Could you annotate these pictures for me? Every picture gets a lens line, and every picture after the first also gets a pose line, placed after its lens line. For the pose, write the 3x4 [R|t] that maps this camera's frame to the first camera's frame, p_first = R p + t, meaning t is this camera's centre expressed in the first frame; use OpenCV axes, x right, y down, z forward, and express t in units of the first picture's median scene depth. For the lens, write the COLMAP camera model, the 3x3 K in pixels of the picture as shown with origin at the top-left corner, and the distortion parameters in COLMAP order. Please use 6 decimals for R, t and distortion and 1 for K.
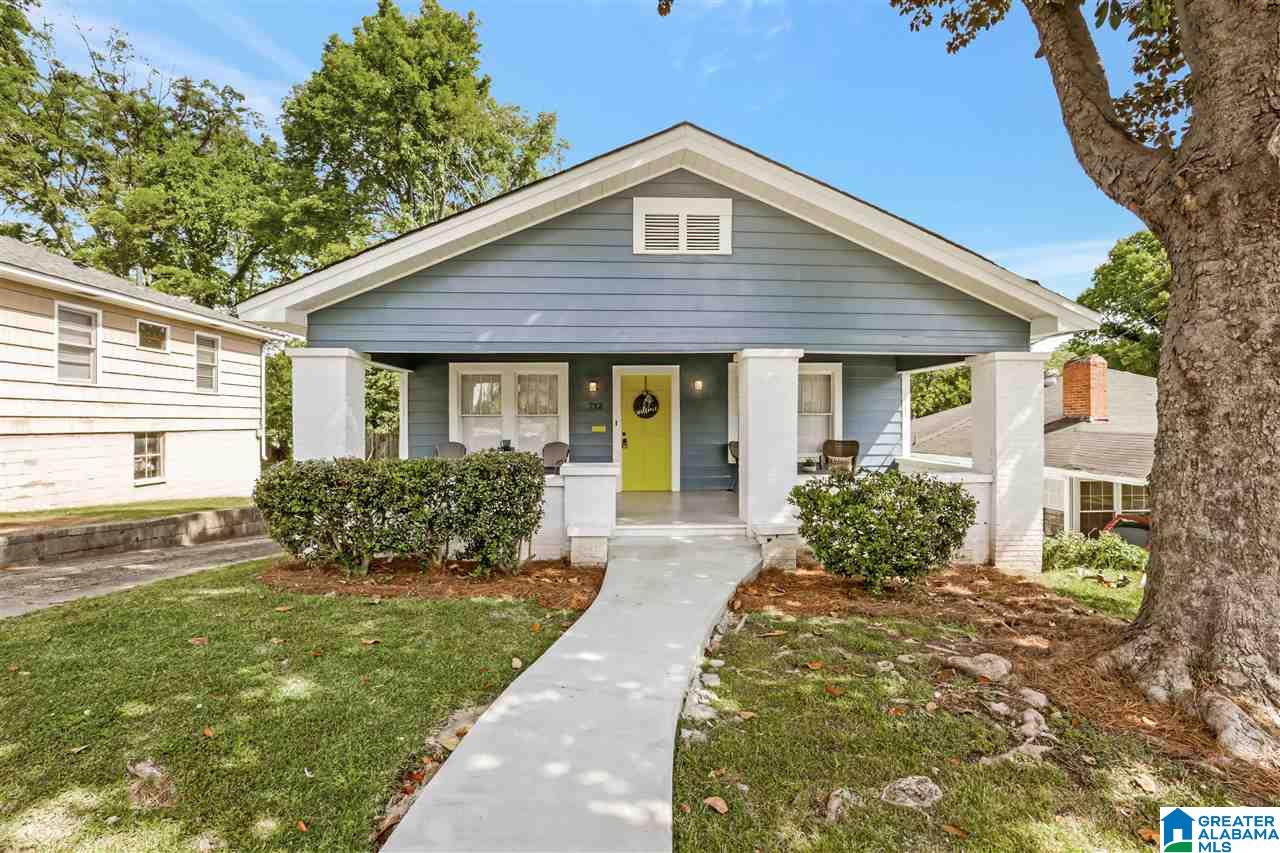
lens RADIAL K [[559.3, 0, 640.5], [0, 559.3, 413.3], [0, 0, 1]] dist [-0.016269, 0.000662]
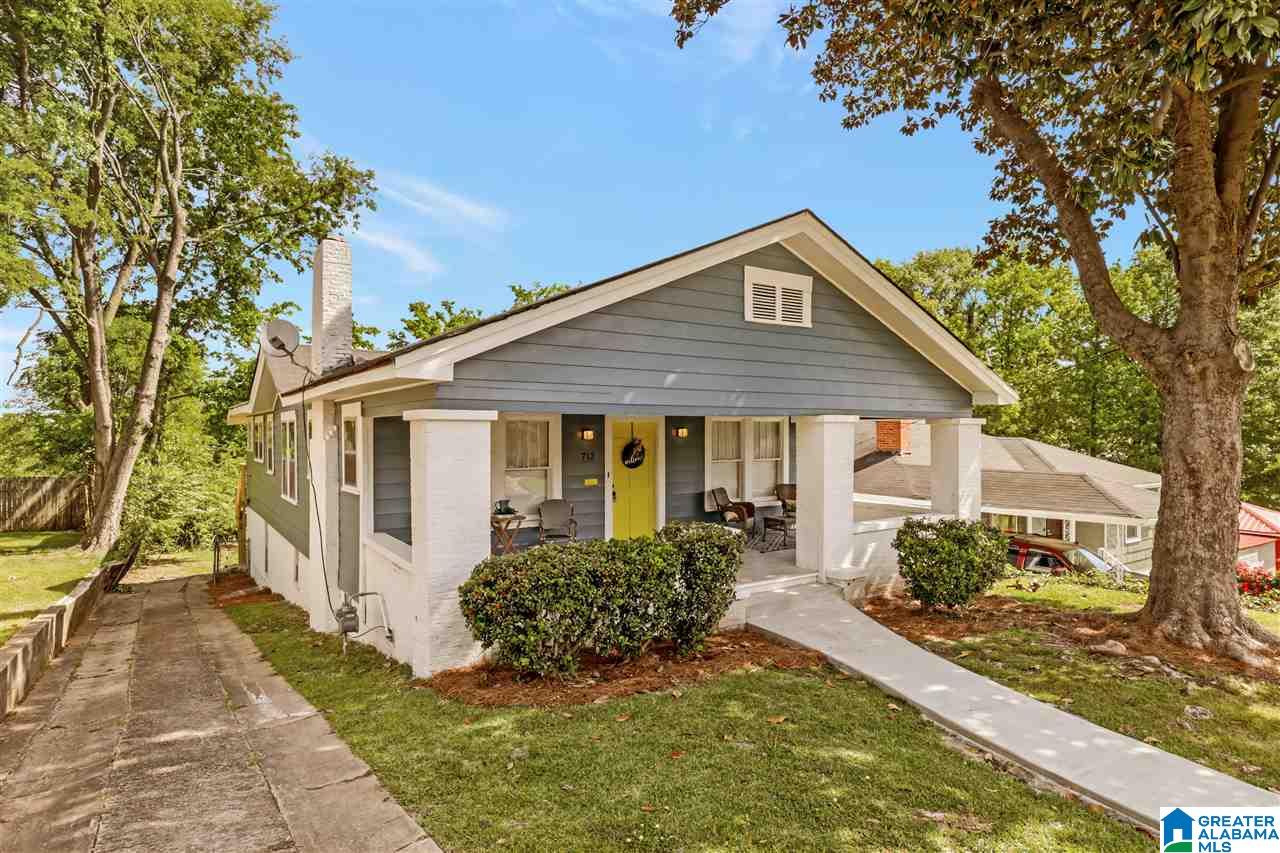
lens RADIAL K [[721.7, 0, 648.4], [0, 721.7, 419.1], [0, 0, 1]] dist [0.015170, 0.004465]
pose [[0.844947, 0.008161, 0.534788, -0.863208], [-0.007880, 0.999965, -0.002810, -0.098174], [-0.534792, -0.001839, 0.844981, -0.029366]]
